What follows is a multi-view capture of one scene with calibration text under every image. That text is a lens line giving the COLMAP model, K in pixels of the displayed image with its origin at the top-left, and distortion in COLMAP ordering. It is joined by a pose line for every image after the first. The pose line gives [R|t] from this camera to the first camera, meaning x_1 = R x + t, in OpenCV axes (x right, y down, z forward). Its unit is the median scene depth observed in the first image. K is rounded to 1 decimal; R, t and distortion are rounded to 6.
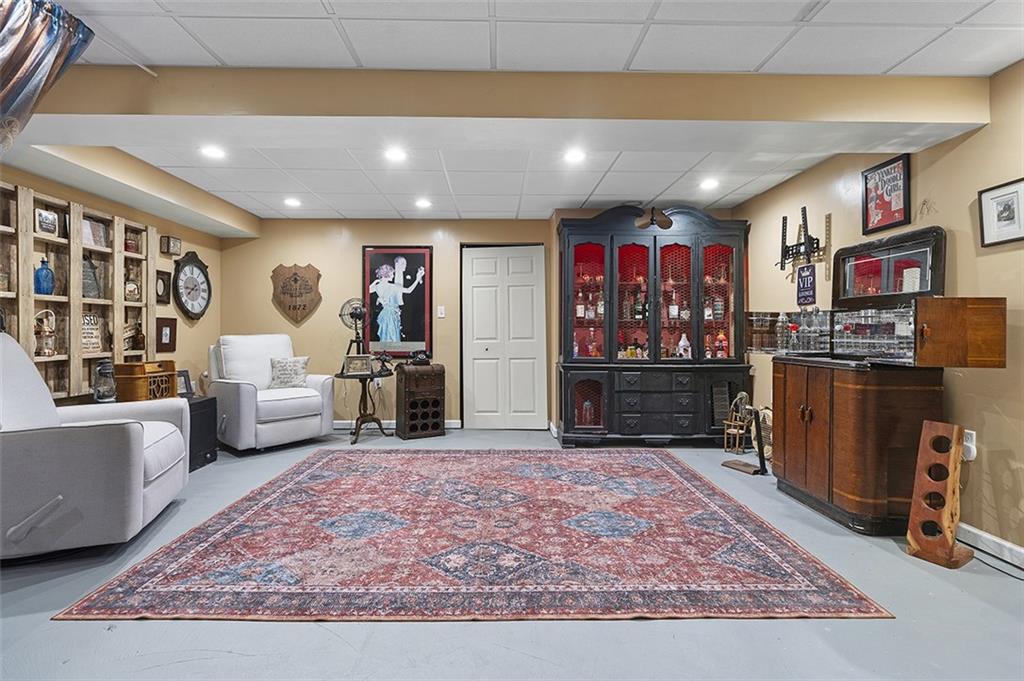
lens RADIAL K [[461.0, 0, 512.0], [0, 461.0, 340.5], [0, 0, 1]] dist [-0.004815, 0.000614]
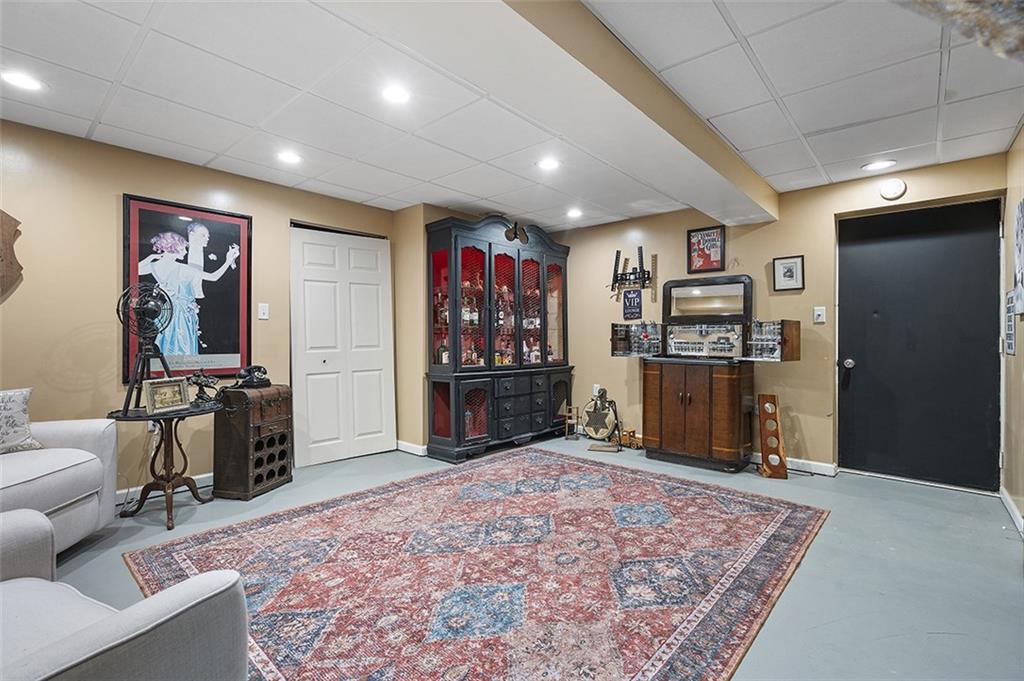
lens RADIAL K [[458.1, 0, 510.3], [0, 458.1, 345.2], [0, 0, 1]] dist [-0.003782, 0.000171]
pose [[0.691340, -0.012577, 0.722420, -0.625183], [0.011199, 0.999915, 0.006691, -0.015139], [-0.722443, 0.003464, 0.691422, 0.364241]]
